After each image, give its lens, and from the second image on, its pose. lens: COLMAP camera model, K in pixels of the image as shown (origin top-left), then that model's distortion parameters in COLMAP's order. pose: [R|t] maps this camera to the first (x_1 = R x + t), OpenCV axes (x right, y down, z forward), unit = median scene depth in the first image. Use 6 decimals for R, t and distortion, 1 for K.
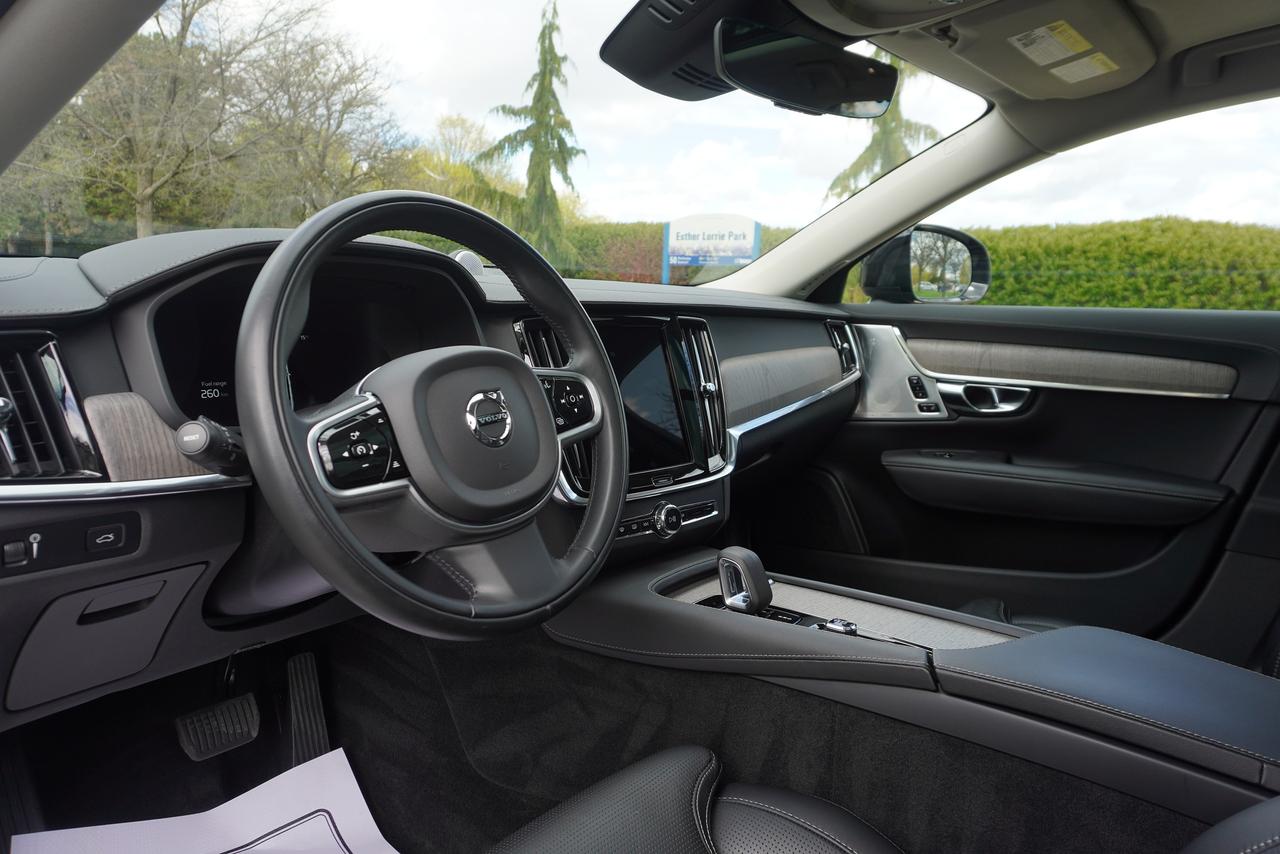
lens RADIAL K [[853.5, 0, 640.0], [0, 853.5, 427.0], [0, 0, 1]] dist [-0.059860, 0.036114]
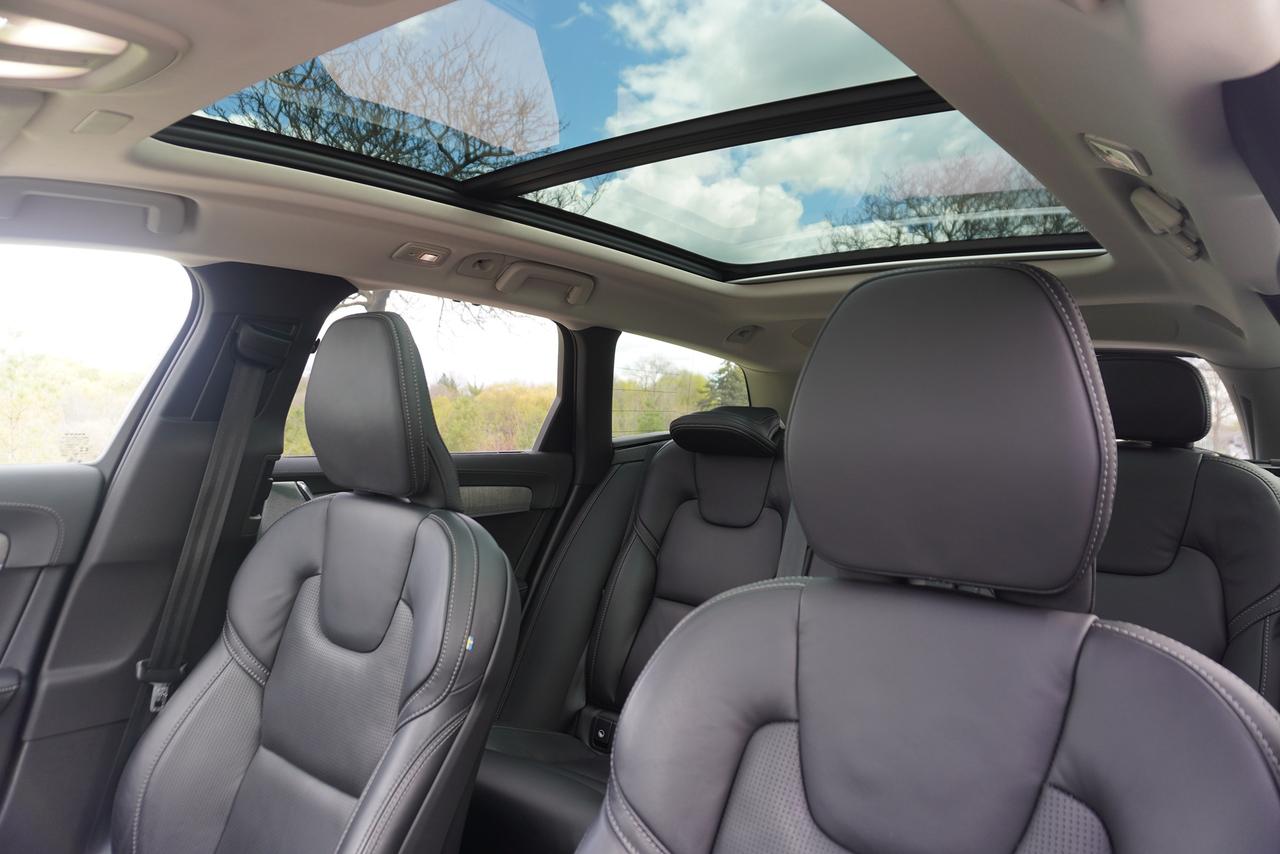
lens RADIAL K [[853.5, 0, 640.0], [0, 853.5, 427.0], [0, 0, 1]] dist [-0.059860, 0.036114]
pose [[0.006454, -0.041777, 0.999106, -0.144218], [0.116743, 0.992326, 0.040739, -0.137951], [-0.993141, 0.116375, 0.011282, 0.320024]]
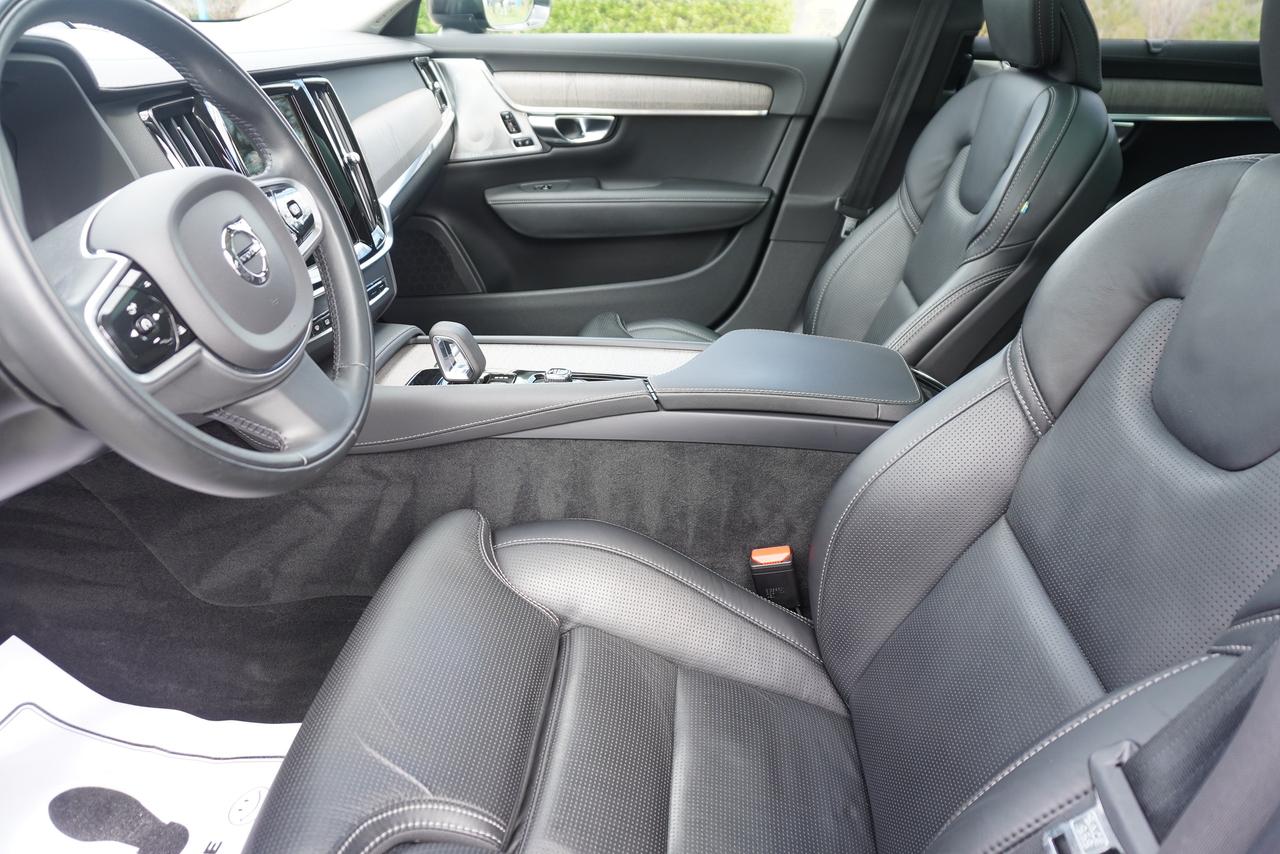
lens RADIAL K [[853.5, 0, 640.0], [0, 853.5, 427.0], [0, 0, 1]] dist [-0.059860, 0.036114]
pose [[0.834397, -0.263546, 0.484072, -0.158011], [0.091136, 0.932154, 0.350405, -0.057764], [-0.543577, -0.248260, 0.801805, 0.009389]]
